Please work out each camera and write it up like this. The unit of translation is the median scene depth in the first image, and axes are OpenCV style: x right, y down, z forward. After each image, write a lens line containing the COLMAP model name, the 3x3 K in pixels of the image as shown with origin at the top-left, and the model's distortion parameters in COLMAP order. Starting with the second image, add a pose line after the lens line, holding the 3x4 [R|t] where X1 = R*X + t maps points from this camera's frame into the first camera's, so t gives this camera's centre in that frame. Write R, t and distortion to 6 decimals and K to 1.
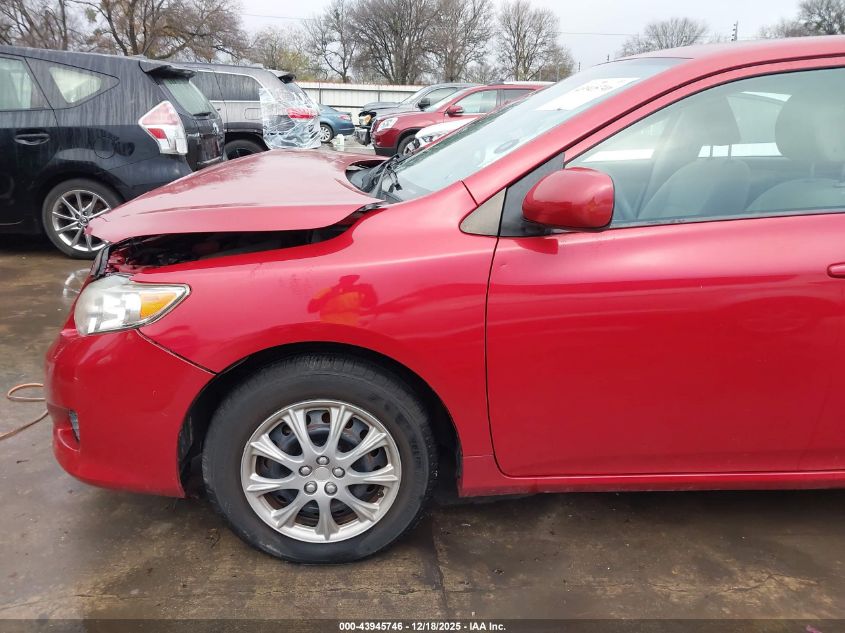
lens RADIAL K [[664.3, 0, 415.2], [0, 664.3, 315.5], [0, 0, 1]] dist [0.034144, -0.039000]
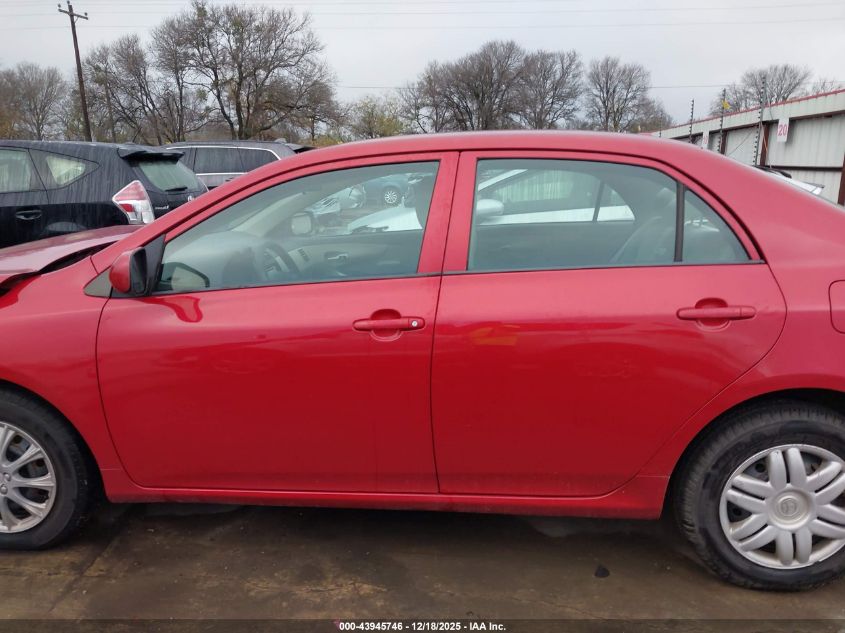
lens RADIAL K [[664.3, 0, 421.4], [0, 664.3, 319.9], [0, 0, 1]] dist [0.034144, -0.039000]
pose [[0.986966, 0.003108, -0.160899, 0.326137], [-0.014915, 0.997277, -0.072226, 0.003633], [0.160237, 0.073685, 0.984325, -0.068962]]
